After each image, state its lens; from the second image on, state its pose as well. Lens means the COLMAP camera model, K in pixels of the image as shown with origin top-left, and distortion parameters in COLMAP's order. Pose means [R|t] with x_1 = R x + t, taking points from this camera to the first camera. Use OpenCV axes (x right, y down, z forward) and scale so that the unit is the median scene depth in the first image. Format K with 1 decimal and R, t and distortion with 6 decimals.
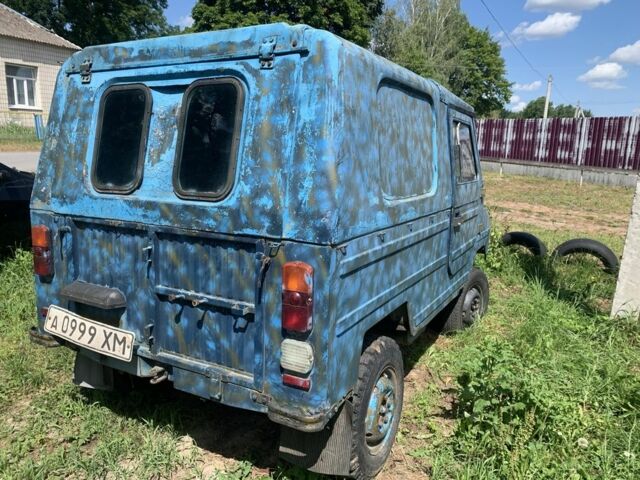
lens RADIAL K [[502.1, 0, 317.3], [0, 502.1, 241.2], [0, 0, 1]] dist [0.019893, -0.006935]
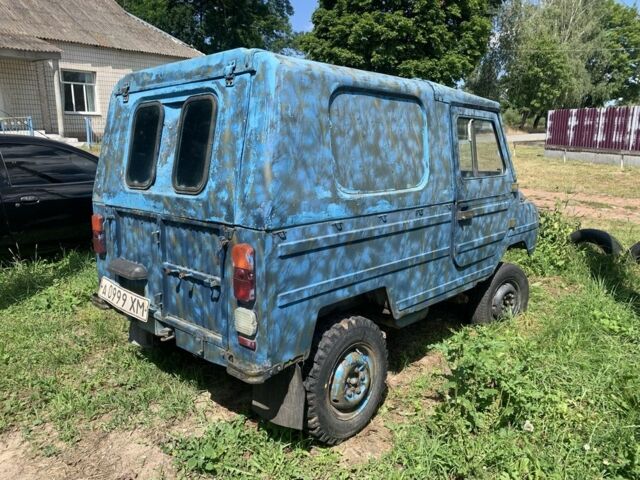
lens RADIAL K [[502.1, 0, 317.3], [0, 502.1, 241.2], [0, 0, 1]] dist [0.019893, -0.006935]
pose [[0.967180, 0.021874, -0.253151, 0.351873], [-0.020403, 0.999756, 0.008436, 0.016382], [0.253274, -0.002994, 0.967390, -0.110275]]
